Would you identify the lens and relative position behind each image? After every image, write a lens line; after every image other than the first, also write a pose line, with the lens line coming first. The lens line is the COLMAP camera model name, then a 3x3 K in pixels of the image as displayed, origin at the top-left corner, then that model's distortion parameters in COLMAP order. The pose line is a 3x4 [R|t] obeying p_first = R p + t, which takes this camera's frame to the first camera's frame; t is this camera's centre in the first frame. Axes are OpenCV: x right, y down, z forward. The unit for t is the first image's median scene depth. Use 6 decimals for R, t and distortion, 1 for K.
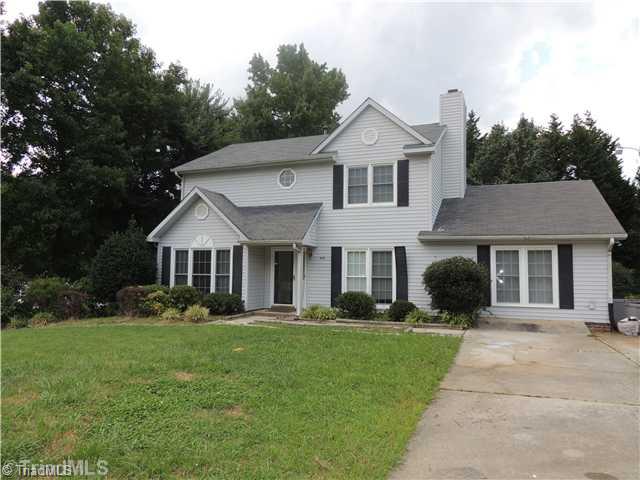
lens RADIAL K [[457.6, 0, 320.7], [0, 457.6, 239.7], [0, 0, 1]] dist [-0.014346, -0.002609]
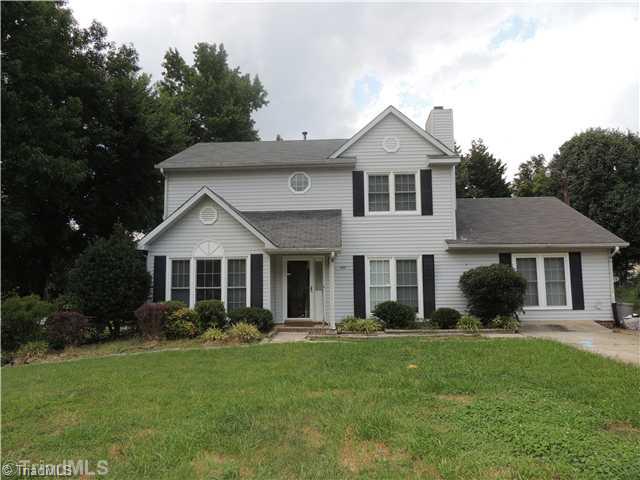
lens RADIAL K [[457.6, 0, 320.1], [0, 457.6, 240.2], [0, 0, 1]] dist [-0.014346, -0.002609]
pose [[0.948099, 0.009479, 0.317833, -0.353860], [-0.000790, 0.999623, -0.027455, 0.009973], [-0.317973, 0.025779, 0.947749, 0.113046]]
